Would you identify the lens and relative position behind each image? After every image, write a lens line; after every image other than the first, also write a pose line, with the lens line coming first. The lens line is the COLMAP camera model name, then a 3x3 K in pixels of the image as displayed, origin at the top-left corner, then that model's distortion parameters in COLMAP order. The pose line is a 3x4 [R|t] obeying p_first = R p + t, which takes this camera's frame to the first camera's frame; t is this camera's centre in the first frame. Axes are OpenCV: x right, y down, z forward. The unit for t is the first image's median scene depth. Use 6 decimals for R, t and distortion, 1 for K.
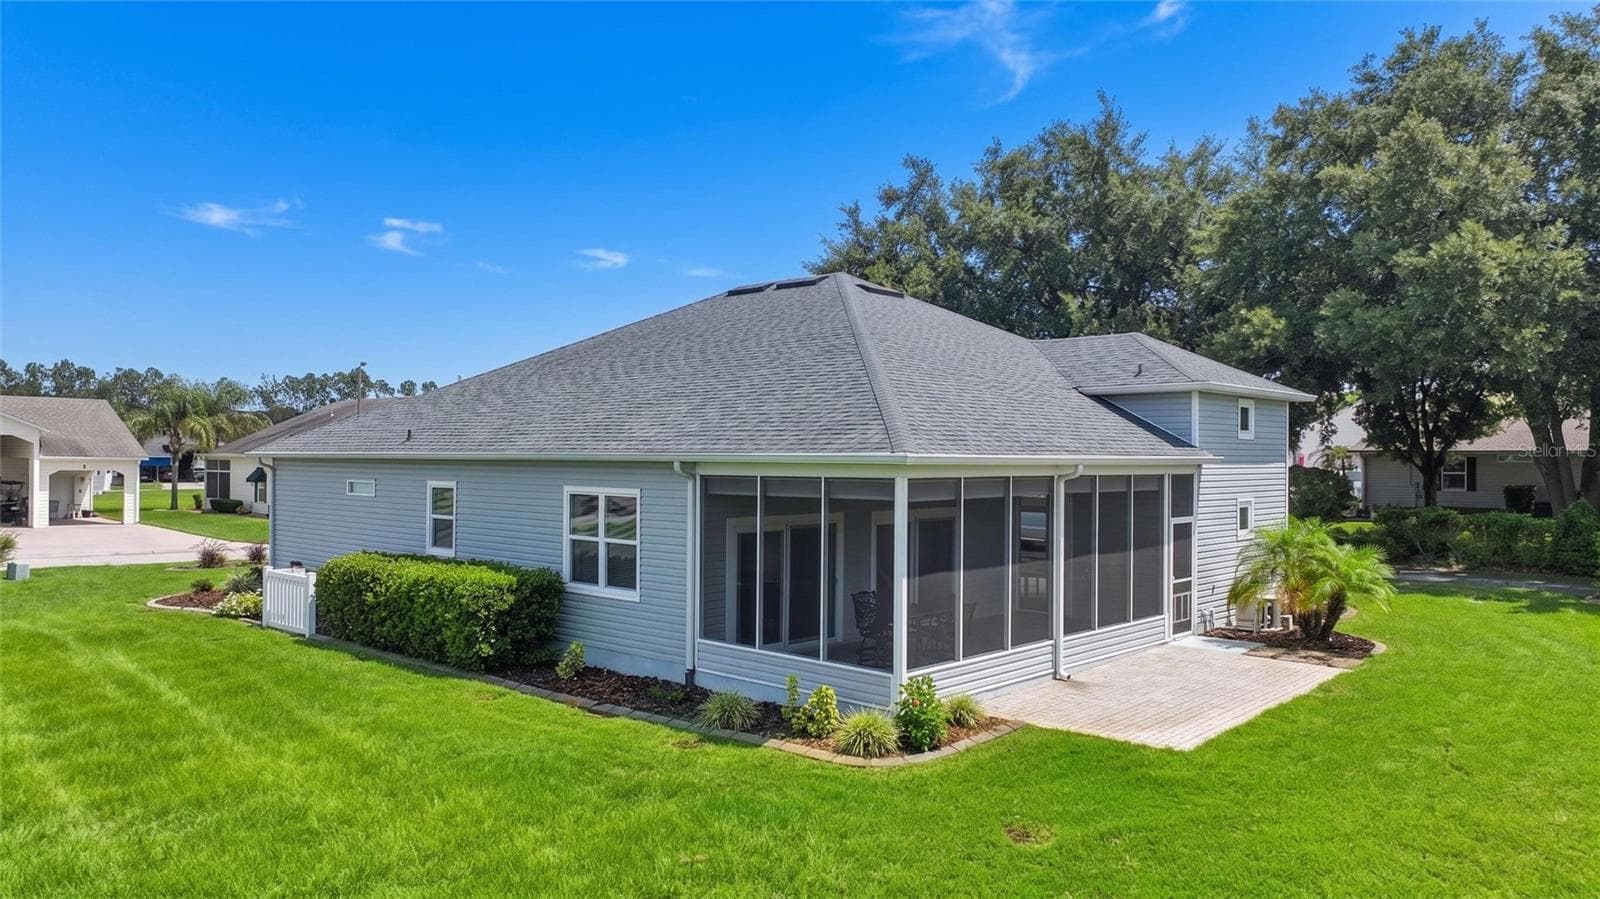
lens RADIAL K [[1117.8, 0, 792.3], [0, 1117.8, 442.7], [0, 0, 1]] dist [-0.018505, 0.023346]
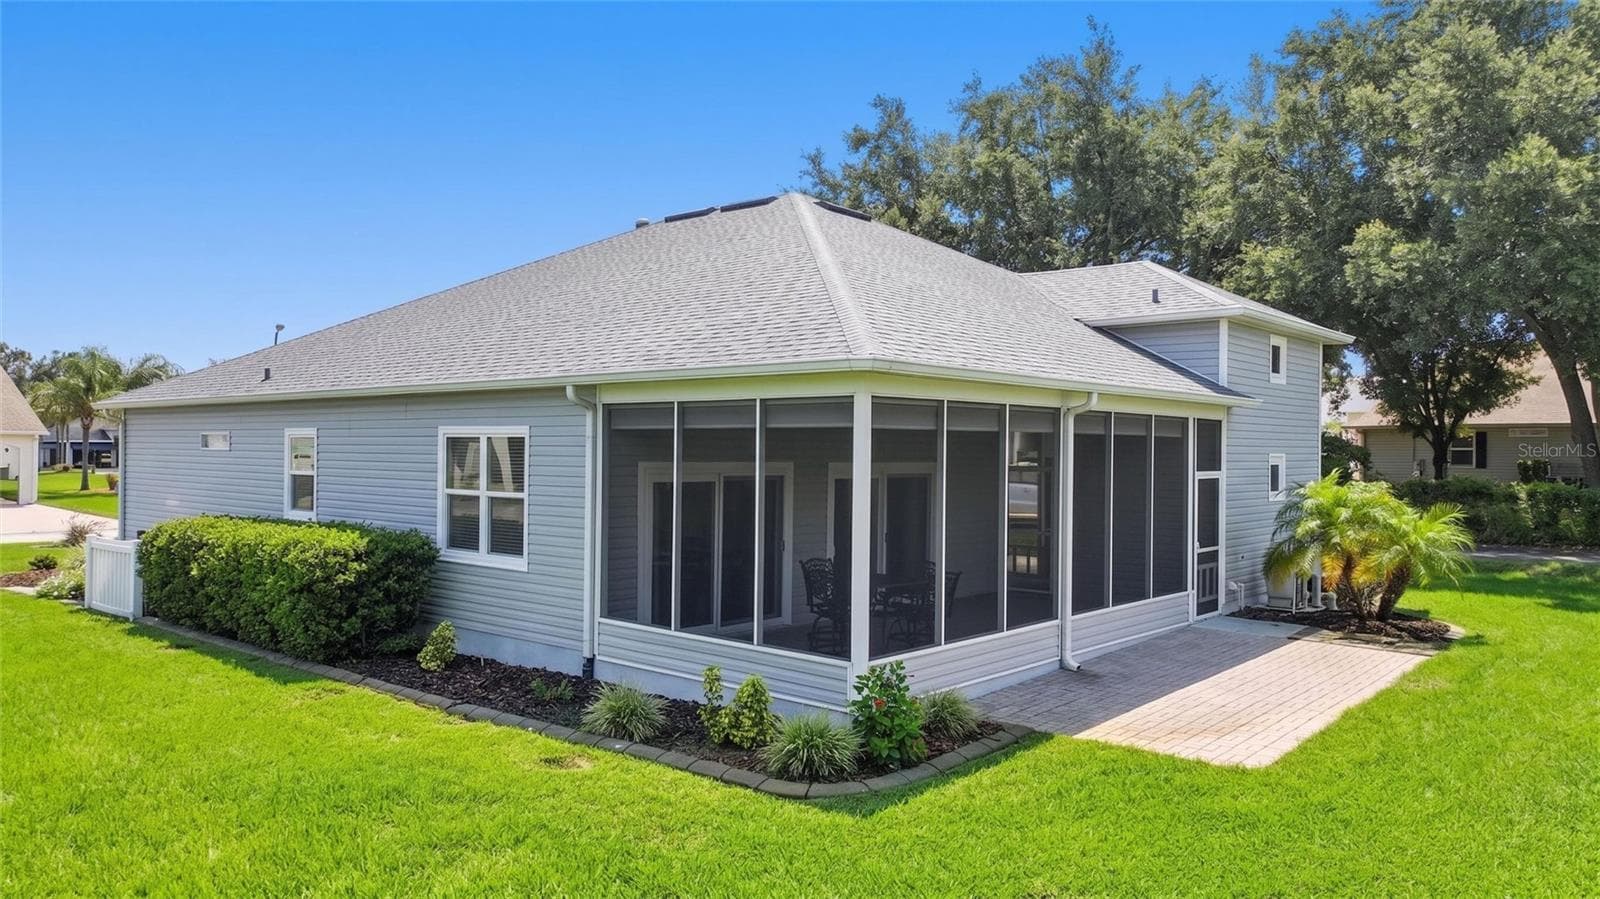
lens RADIAL K [[1117.8, 0, 802.8], [0, 1117.8, 454.6], [0, 0, 1]] dist [-0.018505, 0.023346]
pose [[0.999277, 0.005371, 0.037625, 0.023295], [-0.005959, 0.999861, 0.015547, 0.044418], [-0.037536, -0.015760, 0.999171, 0.203563]]
